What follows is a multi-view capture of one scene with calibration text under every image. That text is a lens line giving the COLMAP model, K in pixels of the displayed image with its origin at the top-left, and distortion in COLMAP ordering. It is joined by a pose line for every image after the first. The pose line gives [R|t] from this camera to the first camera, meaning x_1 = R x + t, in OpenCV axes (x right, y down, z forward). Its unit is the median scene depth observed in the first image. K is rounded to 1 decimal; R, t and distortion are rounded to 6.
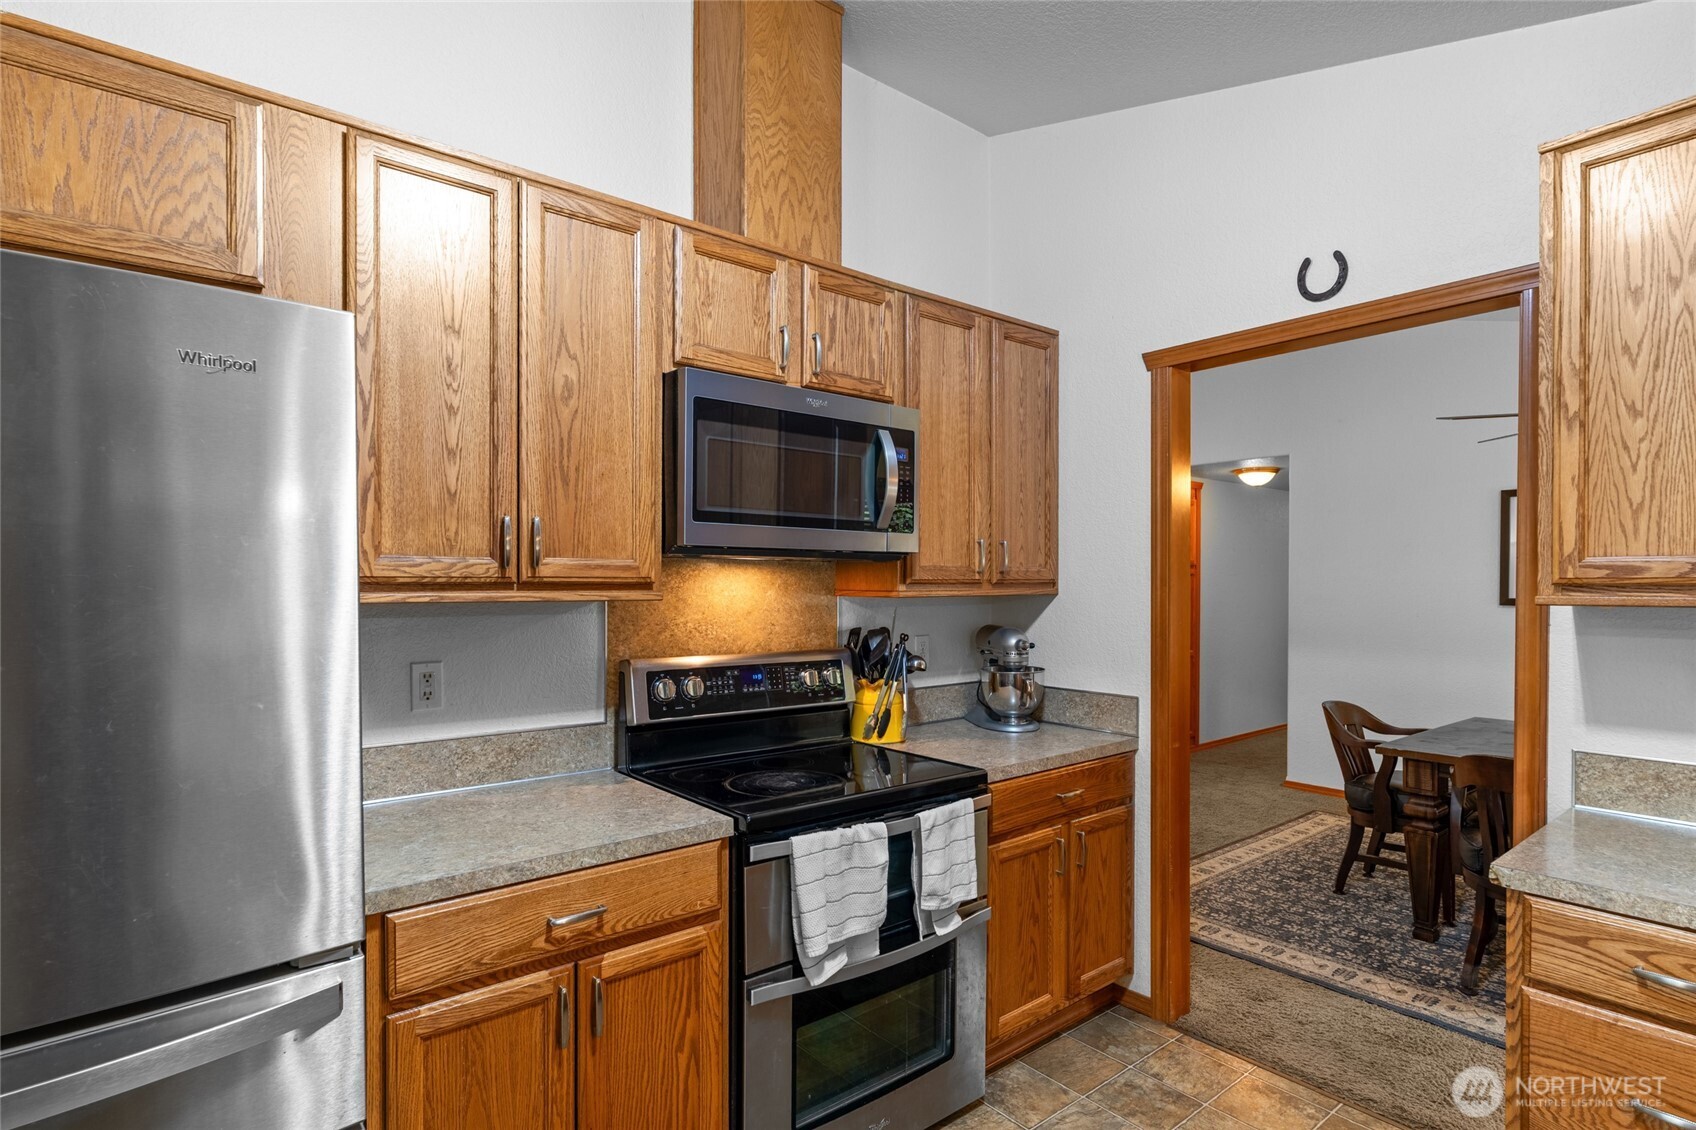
lens RADIAL K [[848.3, 0, 846.6], [0, 848.3, 594.3], [0, 0, 1]] dist [-0.004483, 0.001804]
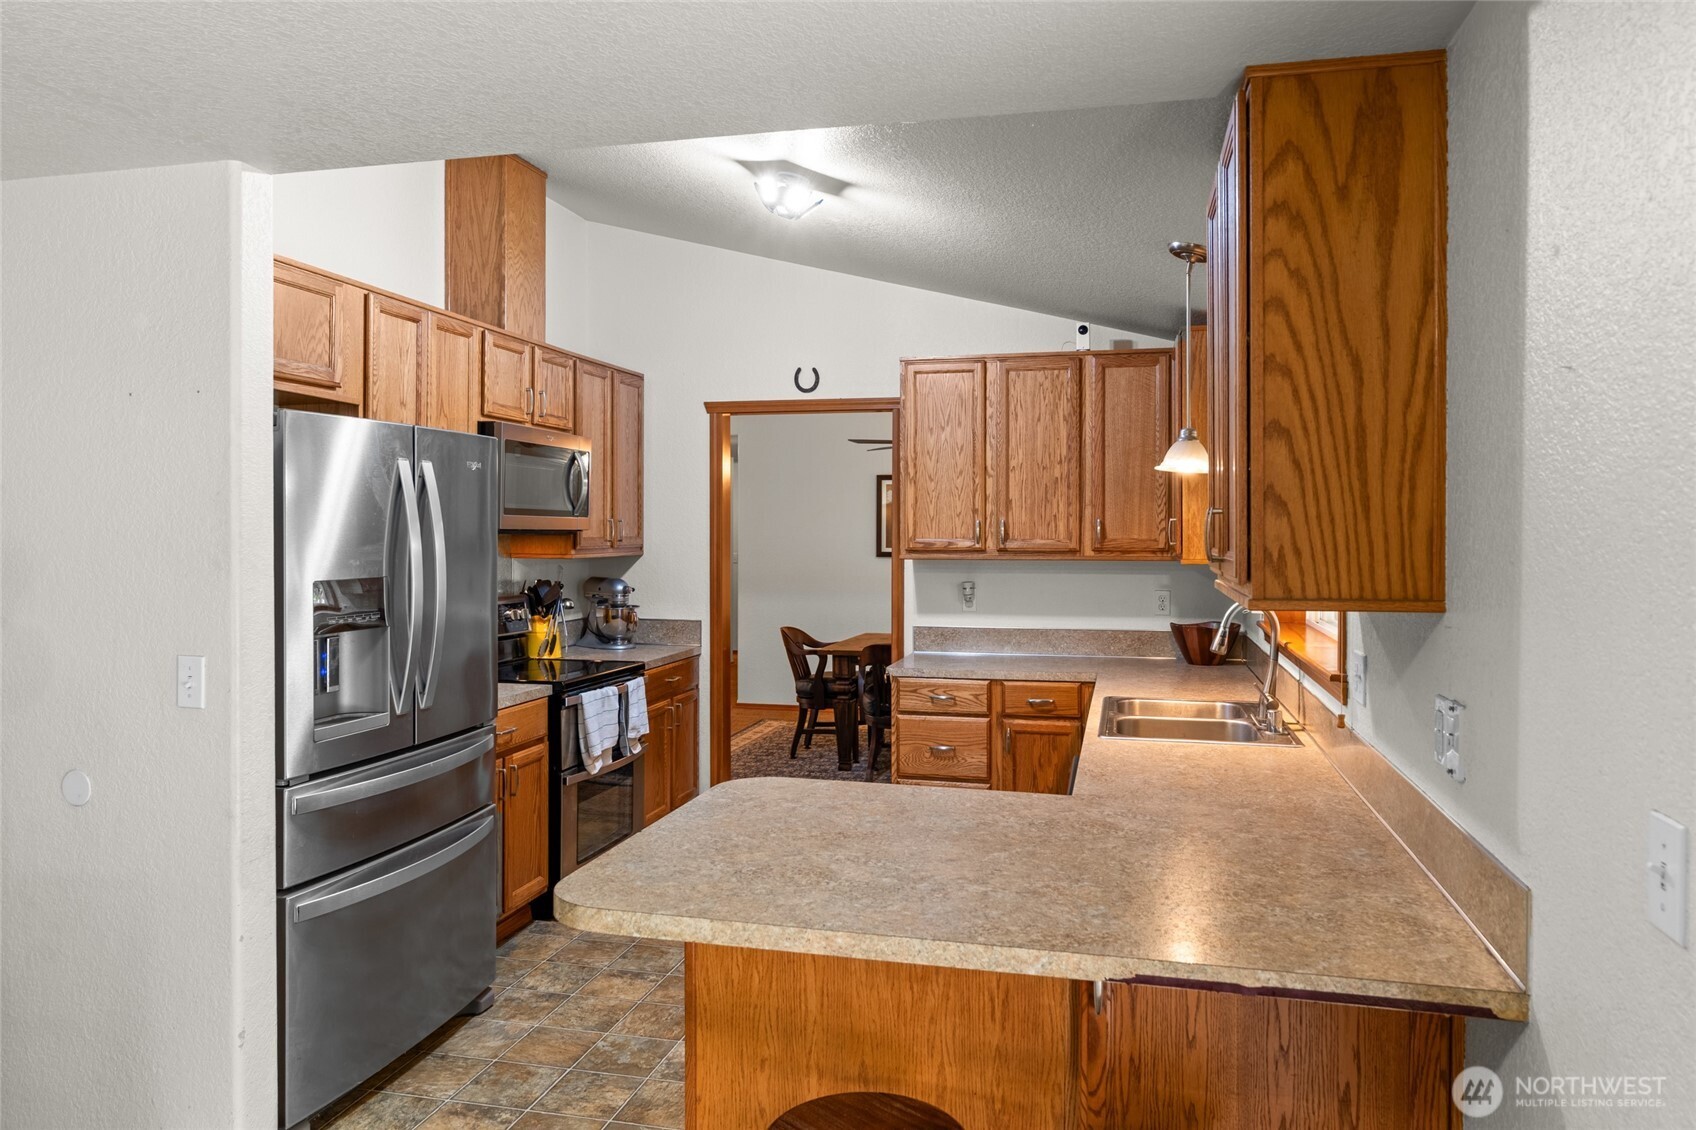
lens RADIAL K [[1130.4, 0, 843.3], [0, 1130.4, 526.5], [0, 0, 1]] dist [-0.000028, -0.000809]
pose [[0.801470, 0.004733, 0.598017, -0.831811], [0.005504, 0.999868, -0.015290, -0.021953], [-0.598010, 0.015546, 0.801338, -0.994945]]
